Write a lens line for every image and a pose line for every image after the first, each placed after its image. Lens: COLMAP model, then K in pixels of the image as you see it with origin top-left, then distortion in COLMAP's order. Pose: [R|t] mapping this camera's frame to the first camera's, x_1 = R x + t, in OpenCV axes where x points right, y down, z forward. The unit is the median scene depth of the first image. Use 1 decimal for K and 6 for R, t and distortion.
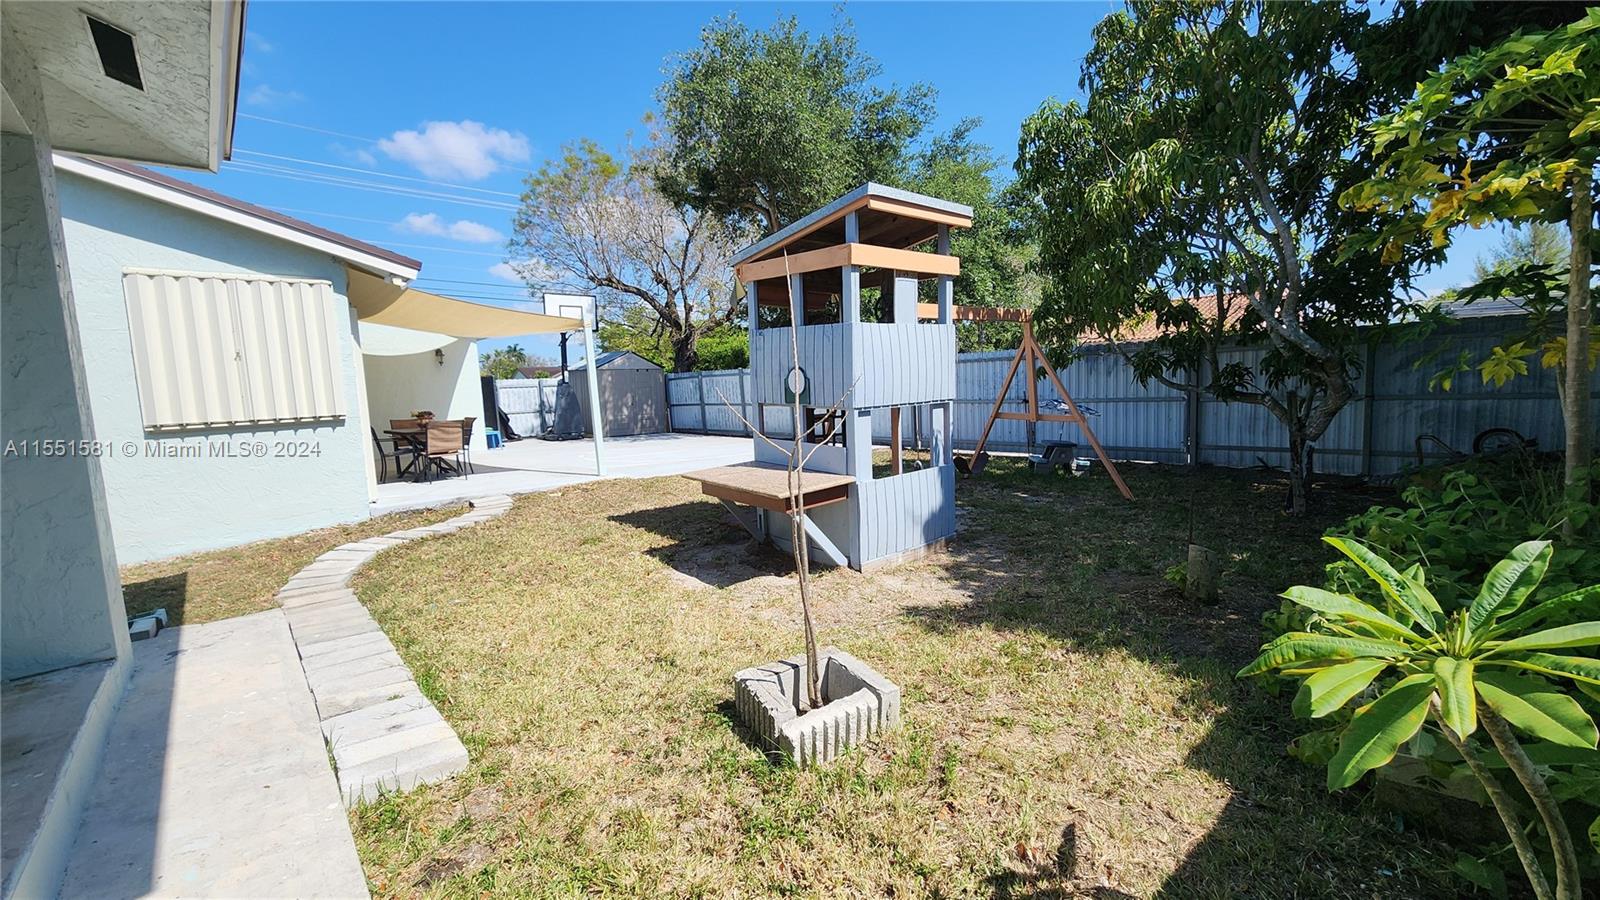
lens RADIAL K [[649.8, 0, 802.4], [0, 649.8, 456.2], [0, 0, 1]] dist [-0.000020, -0.000300]
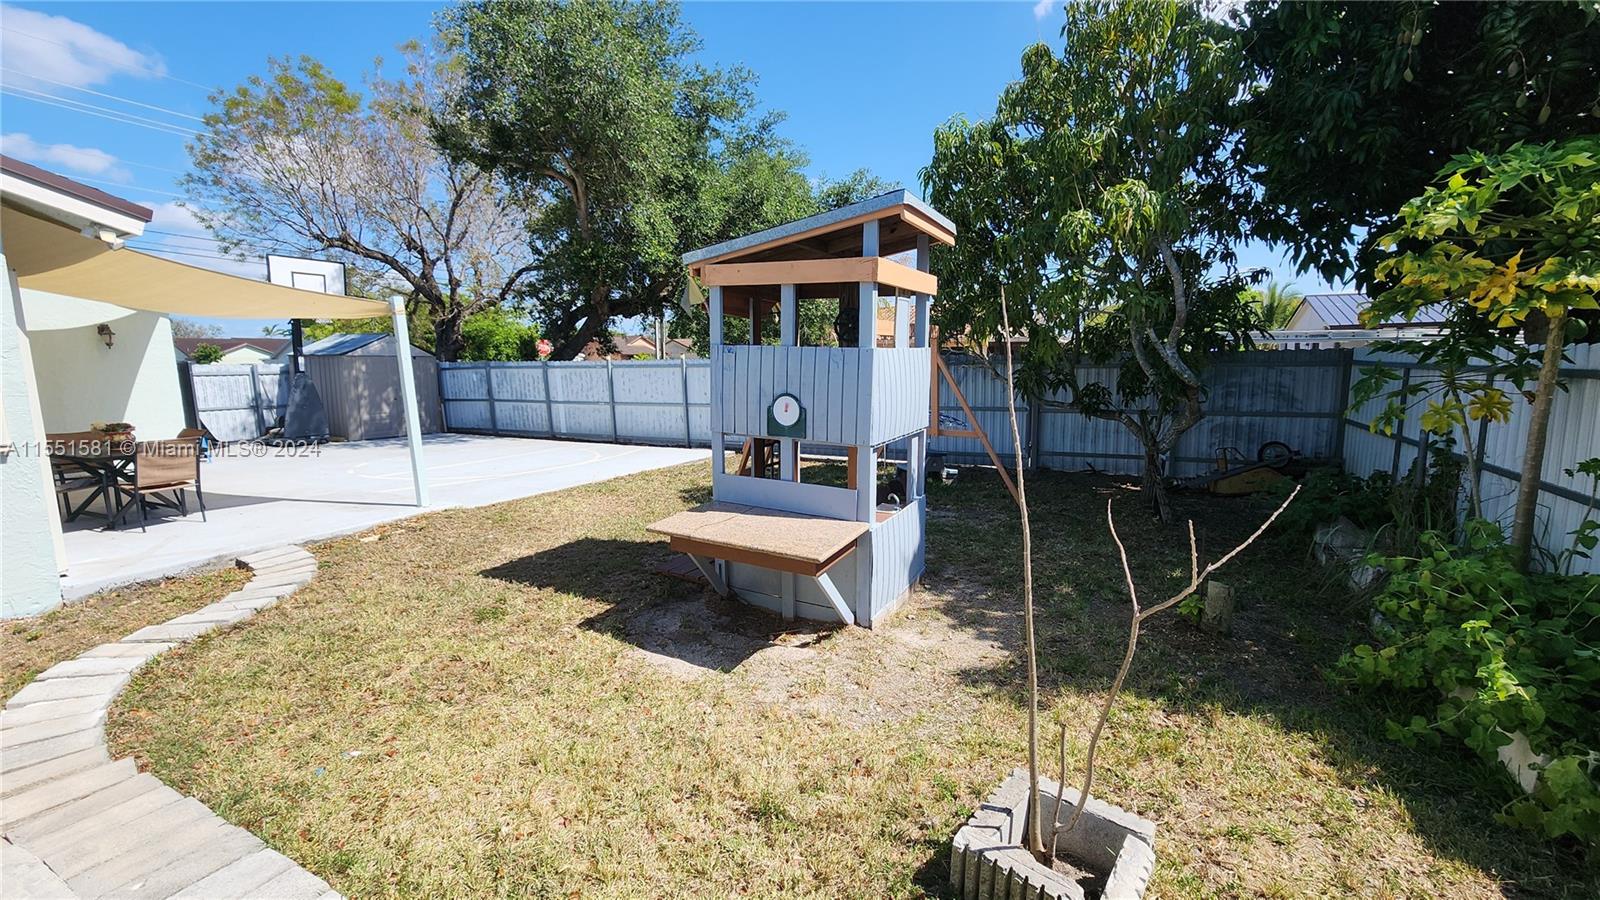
lens RADIAL K [[652.3, 0, 807.5], [0, 652.3, 459.1], [0, 0, 1]] dist [-0.000218, -0.000549]
pose [[0.934098, -0.023949, 0.356212, -0.167338], [0.015374, 0.999520, 0.026886, -0.043401], [-0.356685, -0.019637, 0.934018, 0.113848]]
